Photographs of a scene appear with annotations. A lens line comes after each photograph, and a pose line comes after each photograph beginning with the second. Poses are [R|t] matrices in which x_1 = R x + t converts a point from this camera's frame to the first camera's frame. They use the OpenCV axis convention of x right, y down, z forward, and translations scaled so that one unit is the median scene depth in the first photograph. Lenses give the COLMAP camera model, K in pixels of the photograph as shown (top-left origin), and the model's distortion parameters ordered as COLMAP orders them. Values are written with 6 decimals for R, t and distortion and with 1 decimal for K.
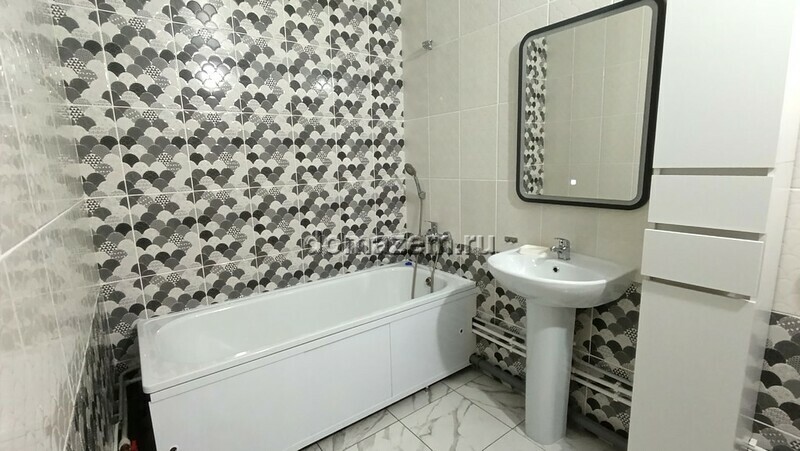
lens RADIAL K [[370.8, 0, 395.9], [0, 370.8, 231.3], [0, 0, 1]] dist [-0.000439, -0.002993]
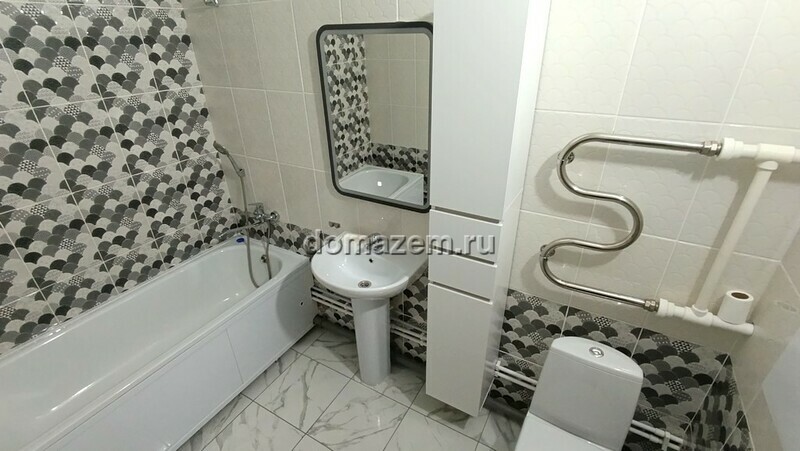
lens RADIAL K [[370.8, 0, 400.0], [0, 370.8, 229.7], [0, 0, 1]] dist [-0.000439, -0.002993]
pose [[0.916113, -0.174314, 0.361043, 0.090759], [0.060658, 0.950432, 0.304960, -0.267368], [-0.396305, -0.257477, 0.881276, -0.022372]]
